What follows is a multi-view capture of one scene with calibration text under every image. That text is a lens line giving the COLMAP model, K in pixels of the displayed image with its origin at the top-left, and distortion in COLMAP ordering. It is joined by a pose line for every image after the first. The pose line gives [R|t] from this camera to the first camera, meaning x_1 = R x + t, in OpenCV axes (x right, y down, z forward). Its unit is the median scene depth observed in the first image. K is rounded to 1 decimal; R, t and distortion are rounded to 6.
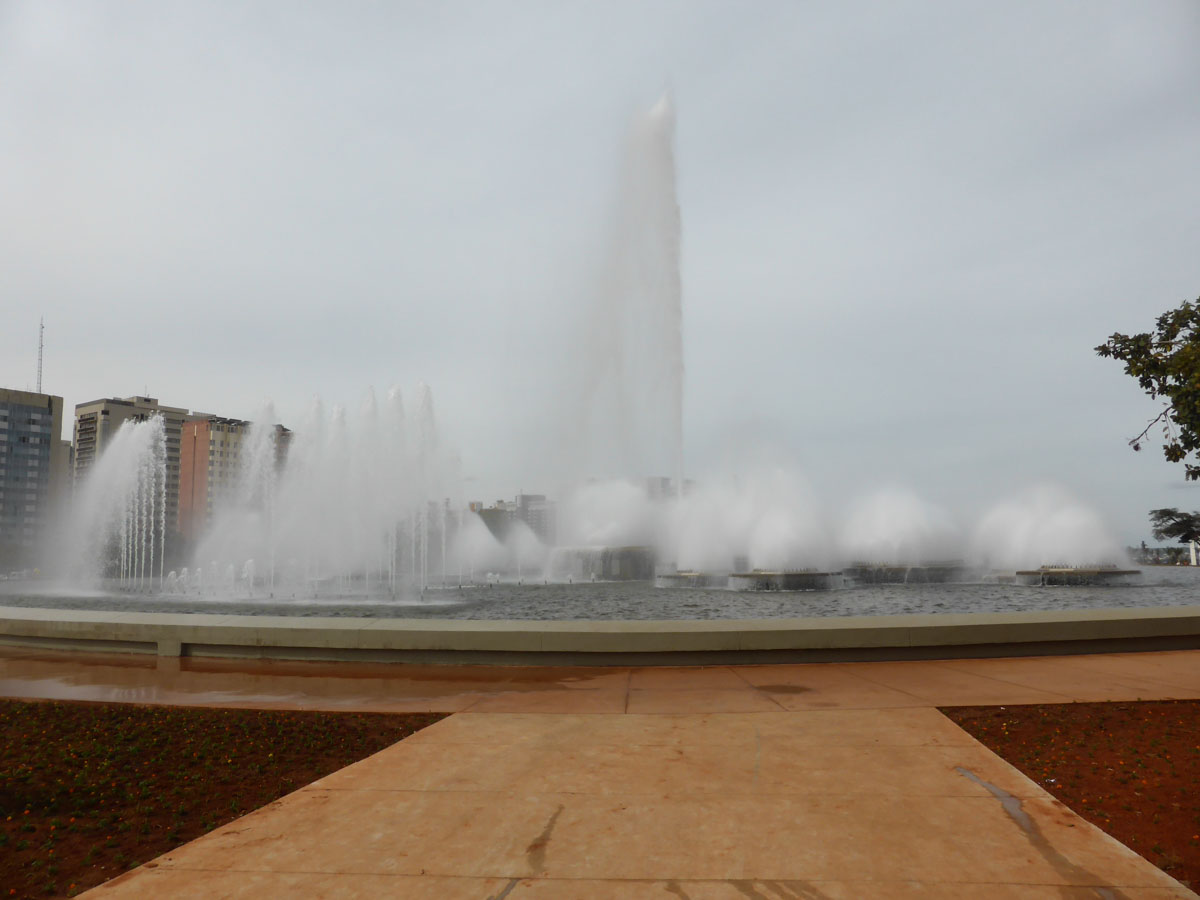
lens RADIAL K [[875.3, 0, 598.6], [0, 875.3, 451.8], [0, 0, 1]] dist [-0.071346, -0.000397]
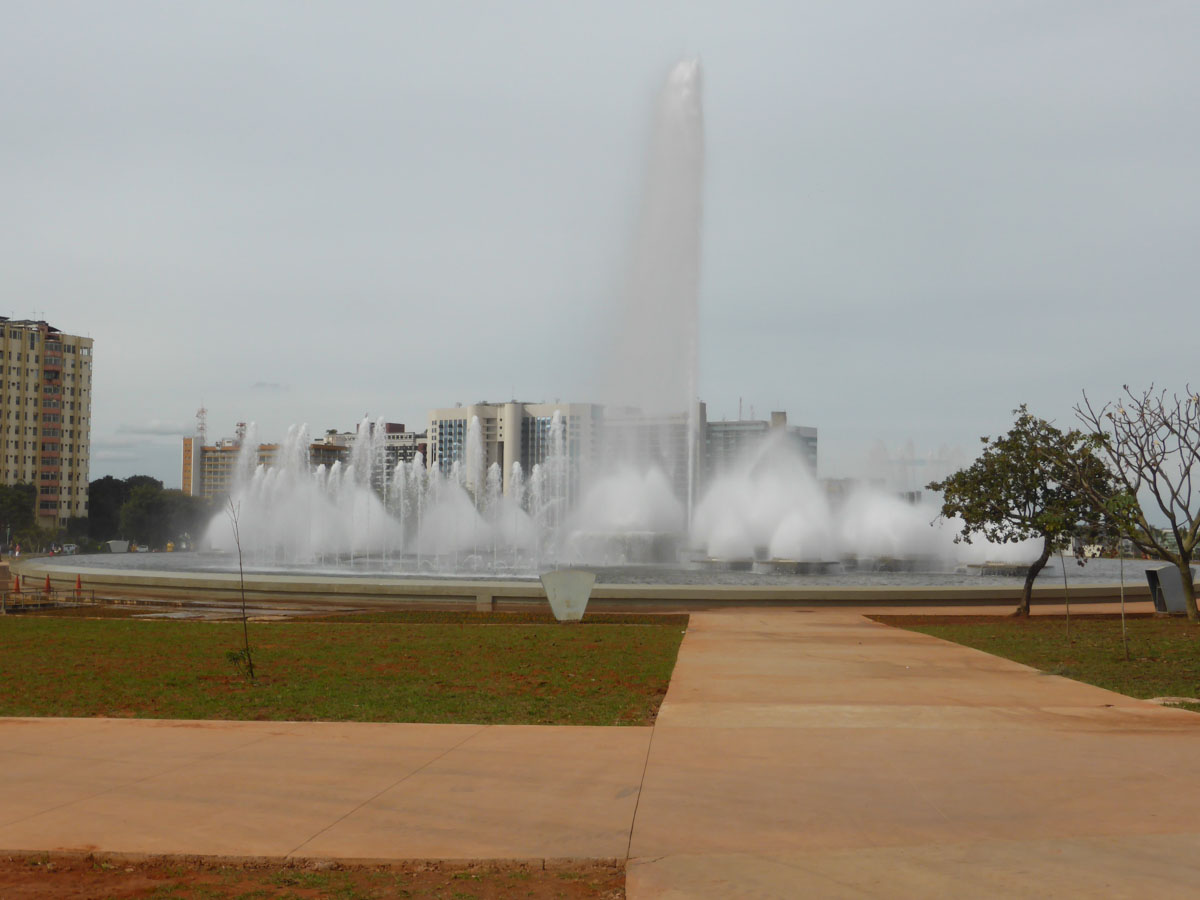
lens RADIAL K [[1398.7, 0, 600.5], [0, 1398.7, 449.1], [0, 0, 1]] dist [-0.017727, 0.000000]
pose [[0.995931, 0.024634, 0.086687, -0.263841], [-0.030401, 0.997366, 0.065856, -0.156162], [-0.084837, -0.068224, 0.994056, -1.037673]]
